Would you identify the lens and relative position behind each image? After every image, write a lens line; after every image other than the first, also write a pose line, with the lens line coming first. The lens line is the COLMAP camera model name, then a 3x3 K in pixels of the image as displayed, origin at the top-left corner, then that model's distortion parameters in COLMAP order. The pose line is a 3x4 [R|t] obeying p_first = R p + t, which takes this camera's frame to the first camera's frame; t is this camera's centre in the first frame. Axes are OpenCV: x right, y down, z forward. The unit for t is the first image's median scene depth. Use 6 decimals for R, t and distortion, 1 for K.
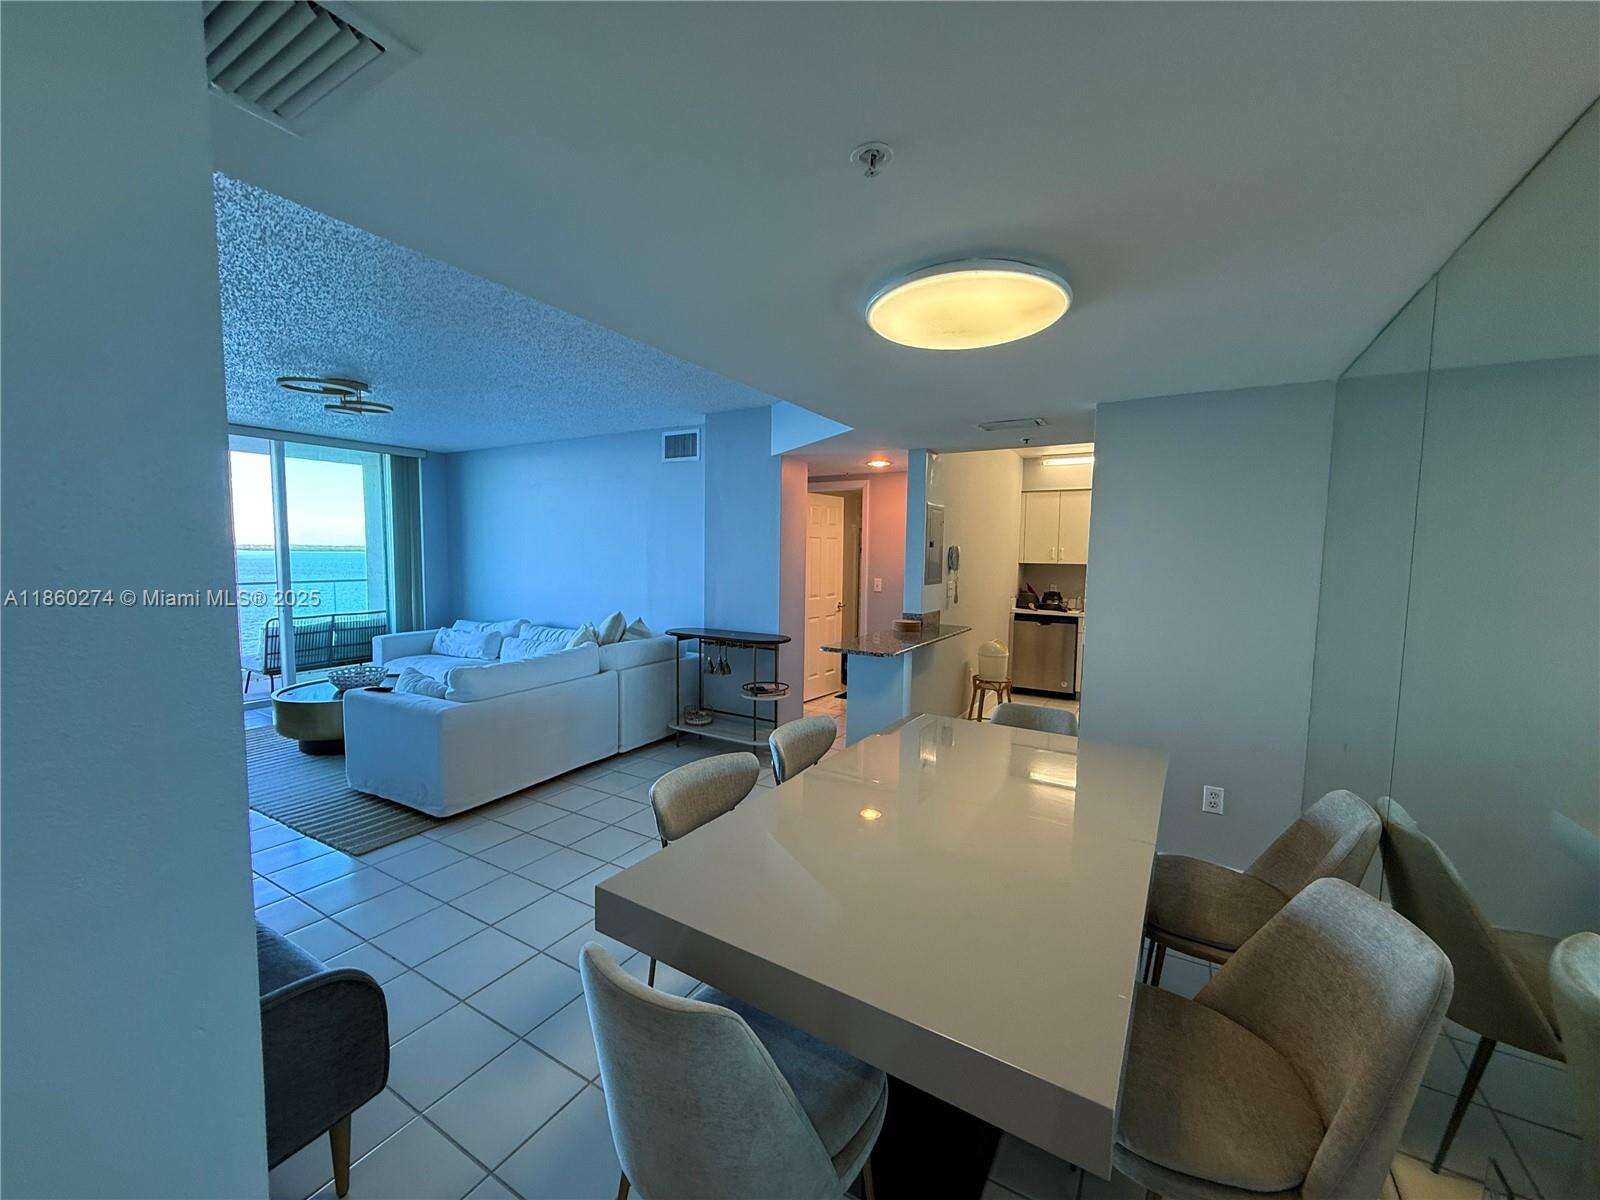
lens RADIAL K [[635.9, 0, 796.3], [0, 635.9, 602.7], [0, 0, 1]] dist [-0.000257, -0.000221]
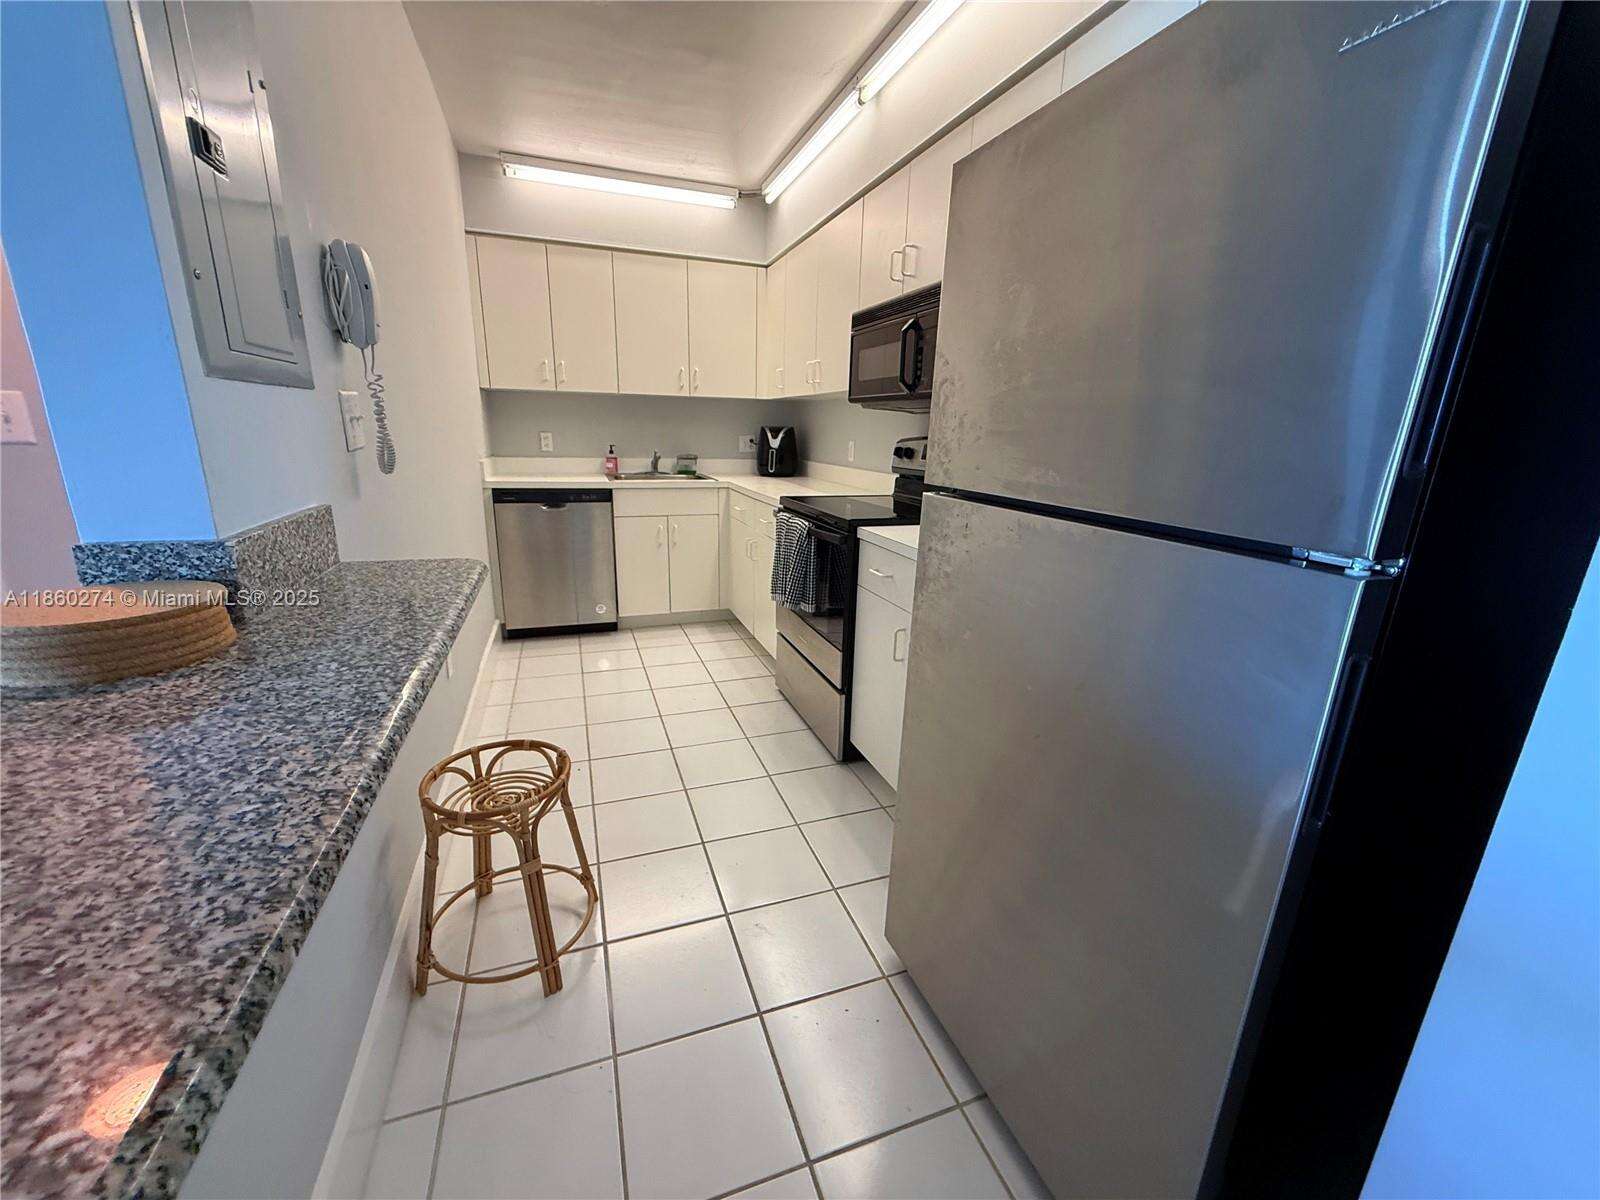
lens RADIAL K [[635.6, 0, 796.5], [0, 635.6, 602.2], [0, 0, 1]] dist [0.000702, -0.000099]
pose [[0.639499, -0.197166, 0.743079, 0.111919], [0.039039, 0.973635, 0.224744, 0.000405], [-0.767800, -0.114715, 0.630336, 0.517688]]
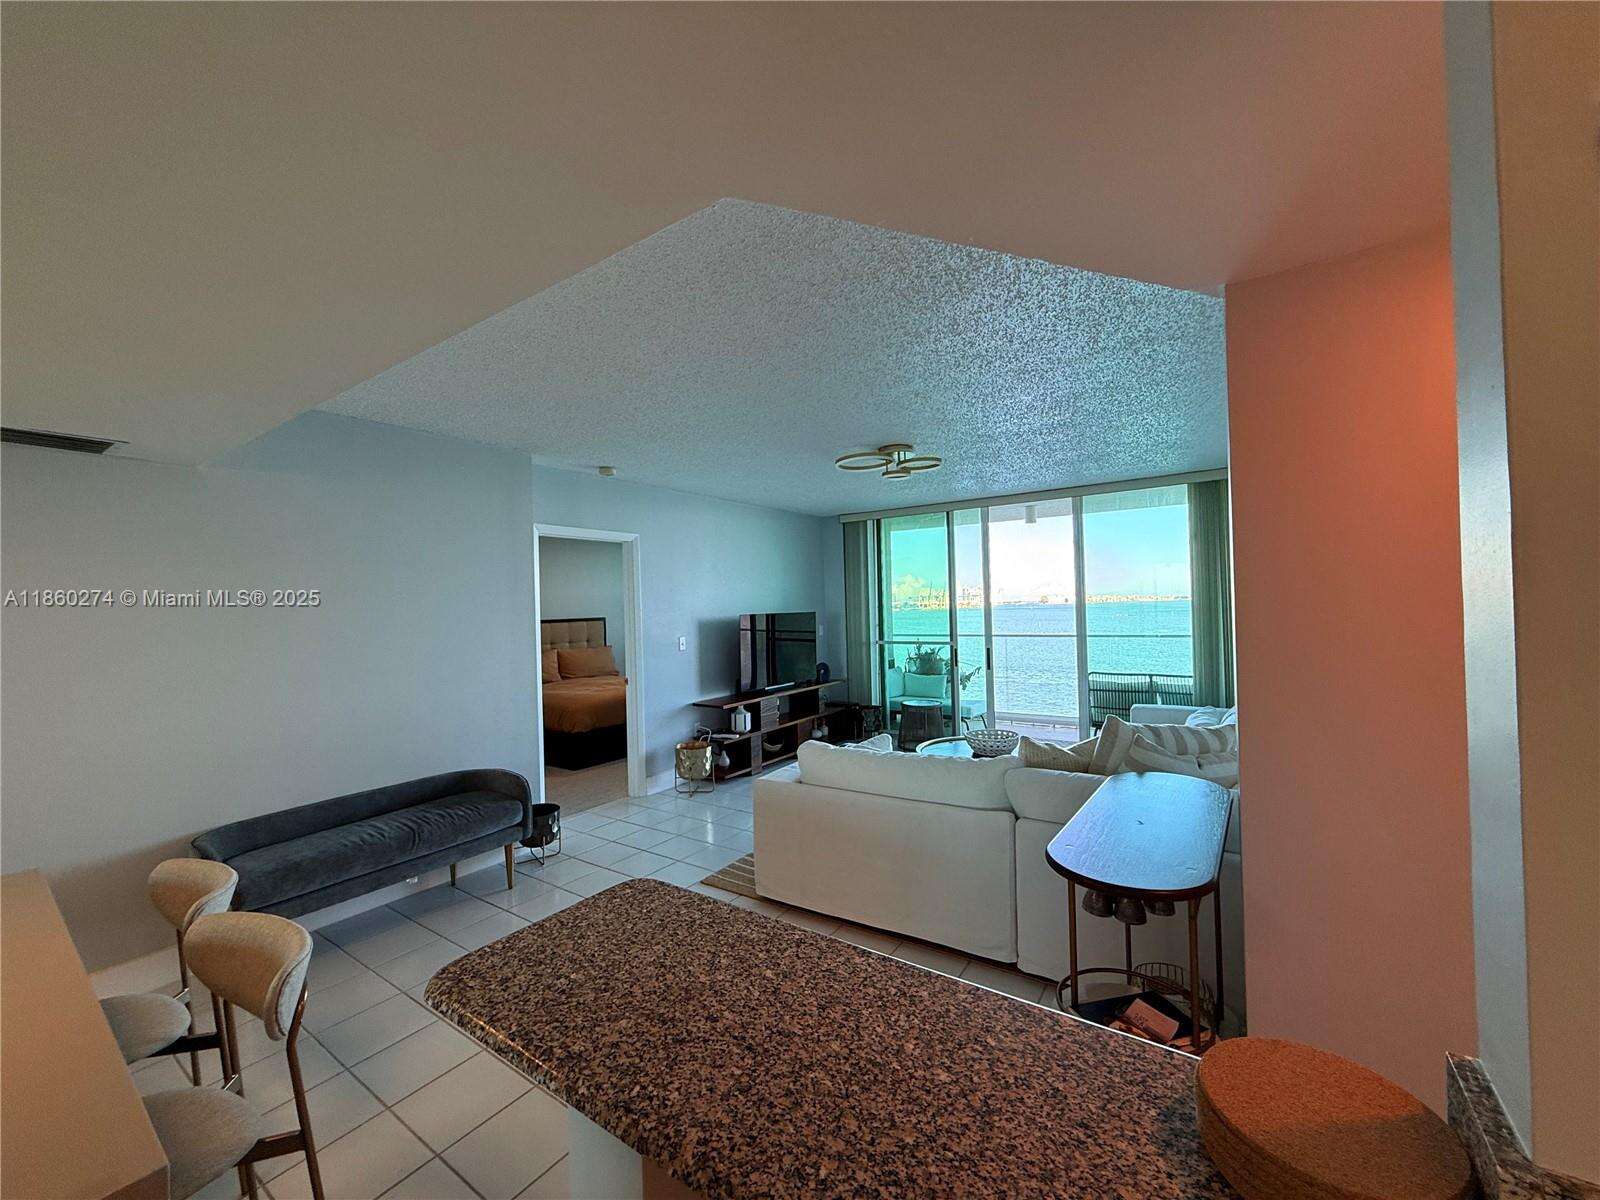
lens RADIAL K [[635.6, 0, 796.5], [0, 635.6, 602.2], [0, 0, 1]] dist [0.000702, -0.000099]
pose [[-0.075143, -0.017323, -0.997022, 0.218620], [-0.050250, 0.998645, -0.013564, -0.049085], [0.995906, 0.049082, -0.075912, 0.604012]]
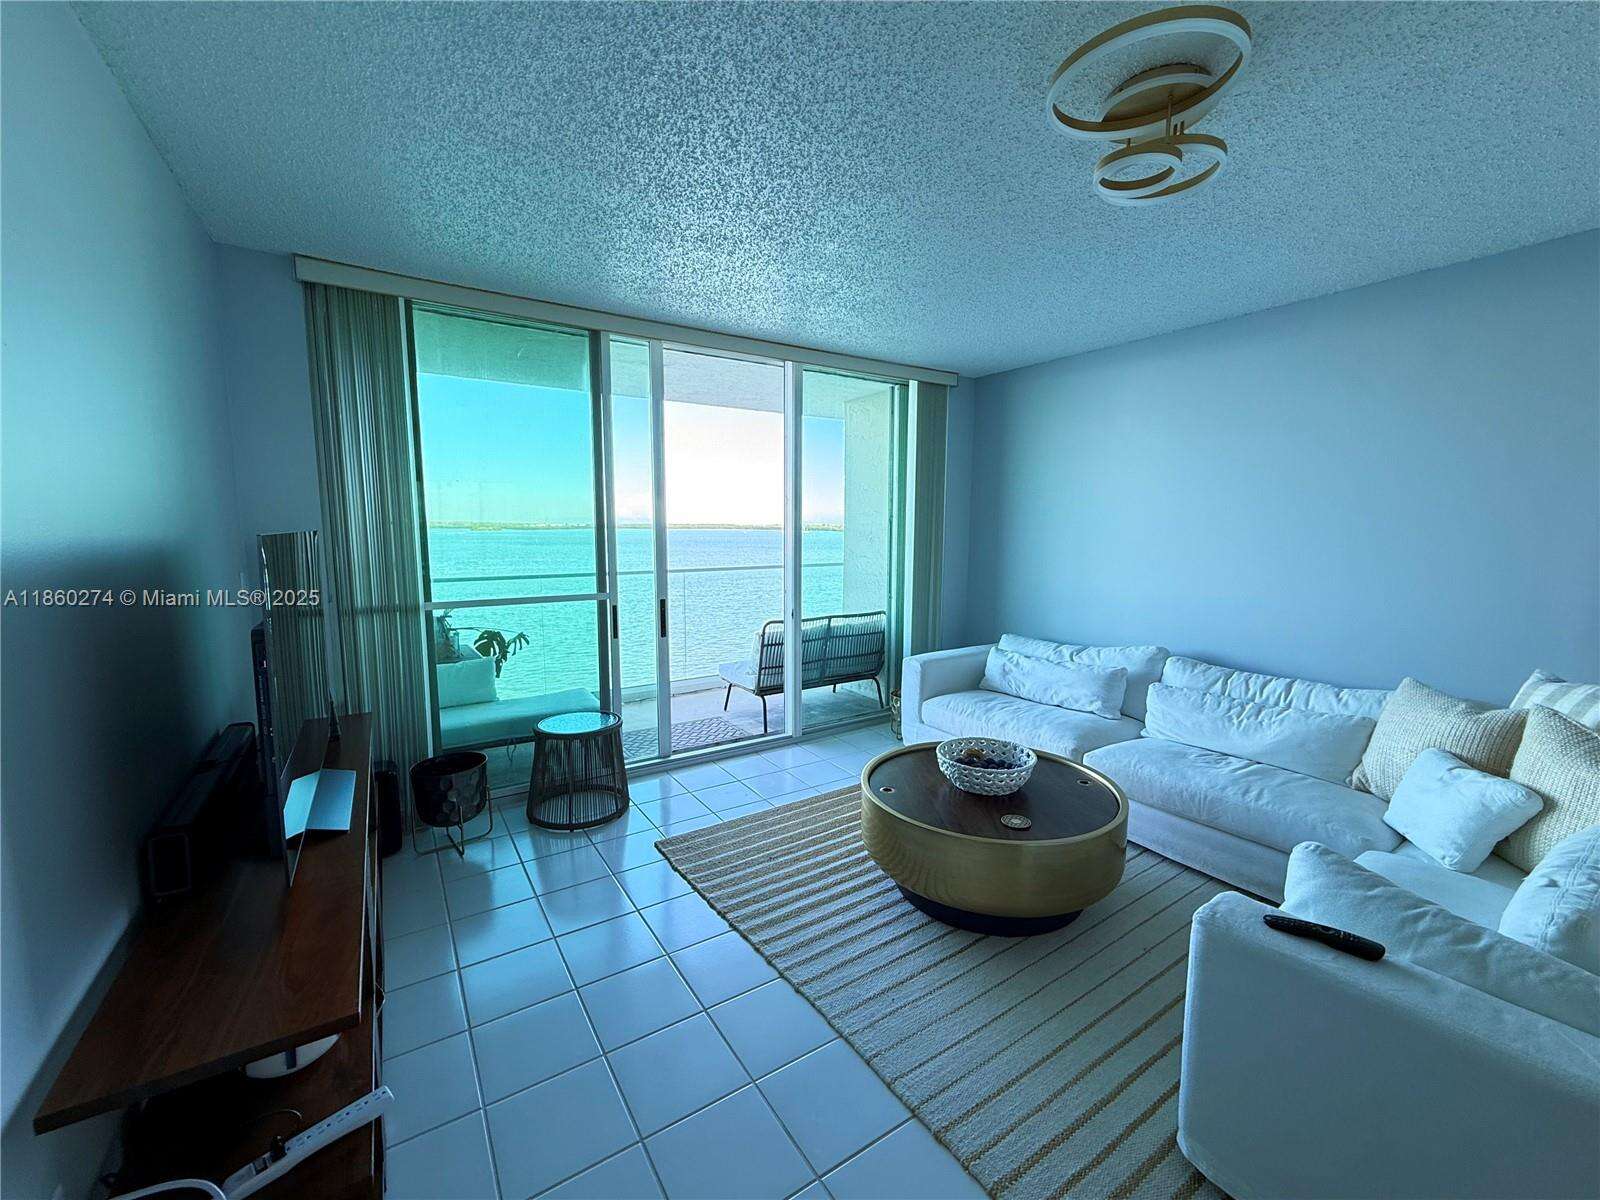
lens RADIAL K [[648.0, 0, 800.5], [0, 648.0, 602.7], [0, 0, 1]] dist [0.000037, -0.000303]
pose [[0.895431, 0.042001, -0.443214, -0.463824], [-0.024187, 0.998659, 0.045773, -0.031458], [0.444542, -0.030267, 0.895246, 0.350214]]
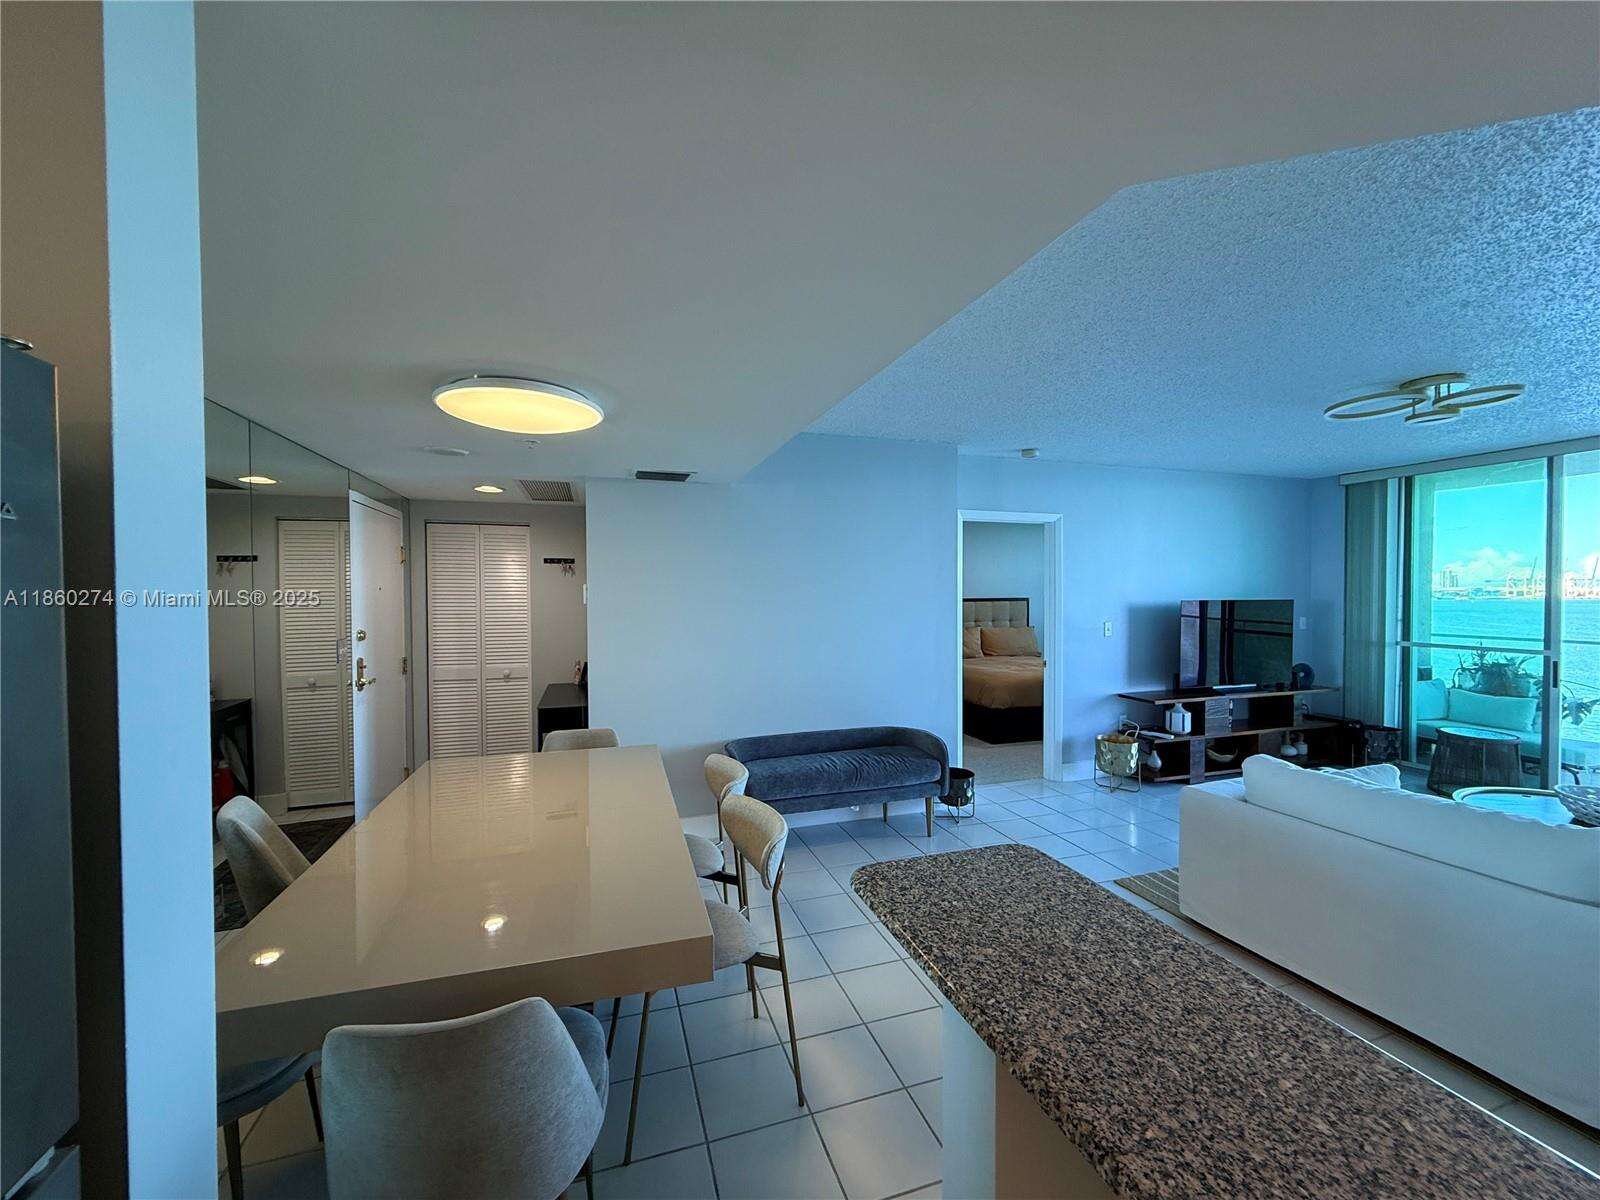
lens RADIAL K [[635.9, 0, 796.3], [0, 635.9, 602.7], [0, 0, 1]] dist [-0.000257, -0.000221]
pose [[-0.663450, 0.002569, -0.748216, 0.236715], [-0.063322, 0.996214, 0.059569, -0.053533], [0.745536, 0.086900, -0.660775, 0.622995]]
